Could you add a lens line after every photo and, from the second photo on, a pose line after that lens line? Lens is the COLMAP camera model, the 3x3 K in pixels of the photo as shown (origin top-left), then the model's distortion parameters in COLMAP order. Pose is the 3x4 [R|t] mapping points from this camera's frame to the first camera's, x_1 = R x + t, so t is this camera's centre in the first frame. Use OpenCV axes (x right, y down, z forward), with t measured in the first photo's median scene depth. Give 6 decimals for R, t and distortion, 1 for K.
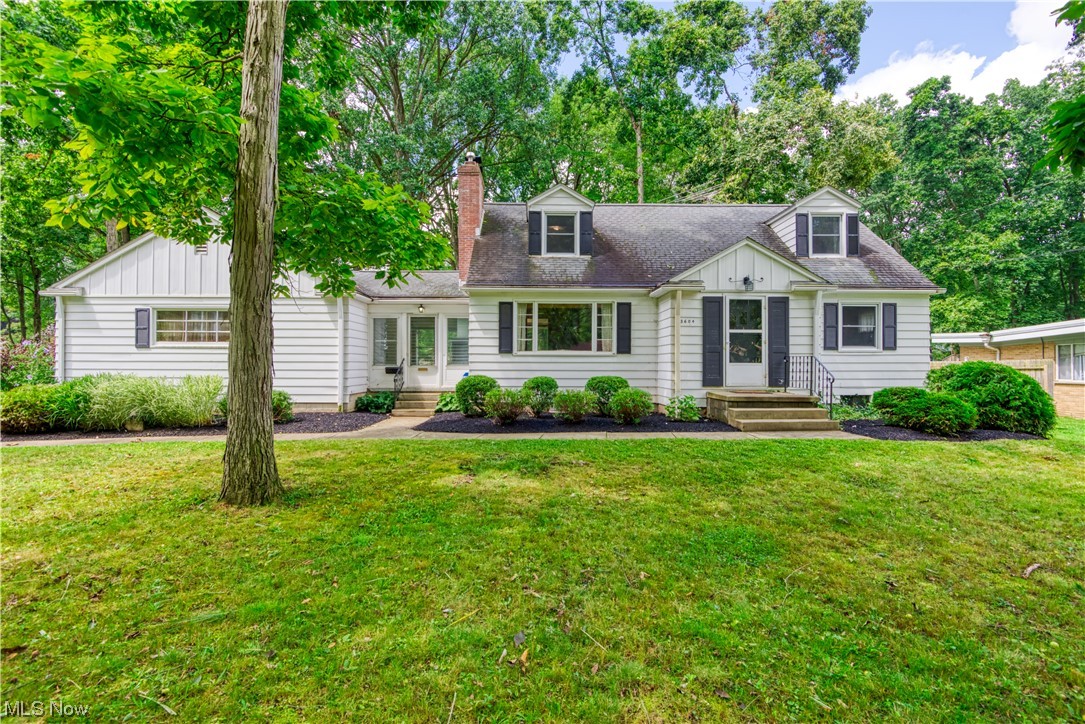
lens RADIAL K [[502.9, 0, 539.6], [0, 502.9, 360.1], [0, 0, 1]] dist [-0.022061, -0.005325]
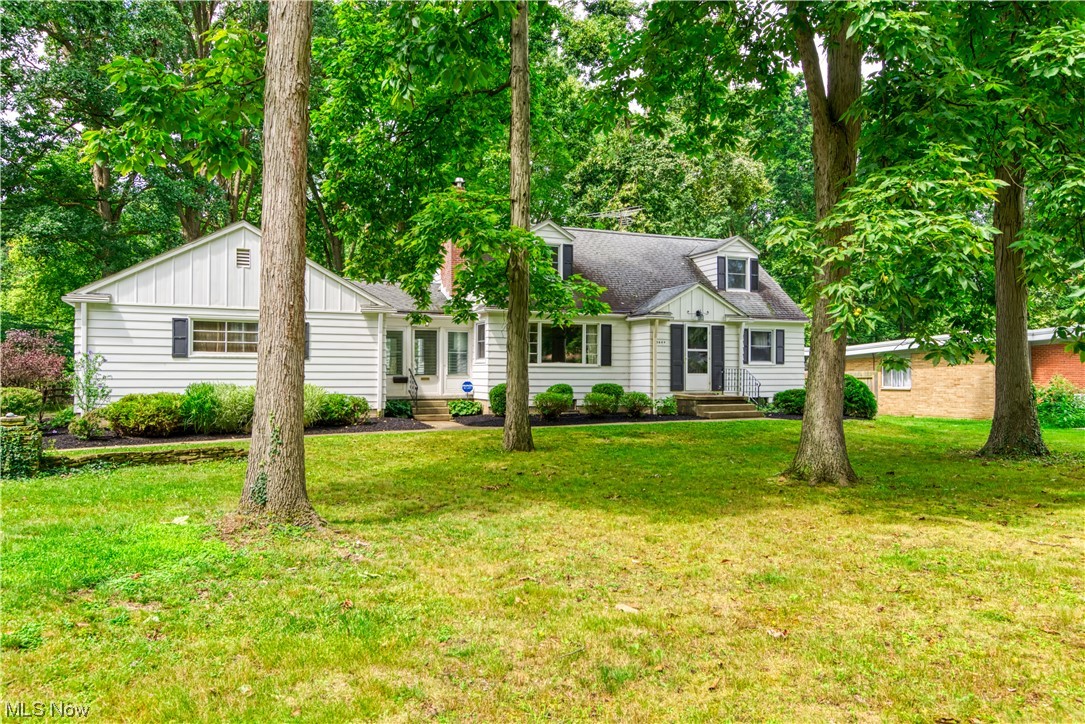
lens RADIAL K [[808.1, 0, 541.9], [0, 808.1, 360.4], [0, 0, 1]] dist [0.001858, 0.005026]
pose [[0.920854, 0.007134, 0.389842, -0.765172], [-0.003636, 0.999946, -0.009709, -0.005969], [-0.389890, 0.007523, 0.920831, -0.788947]]
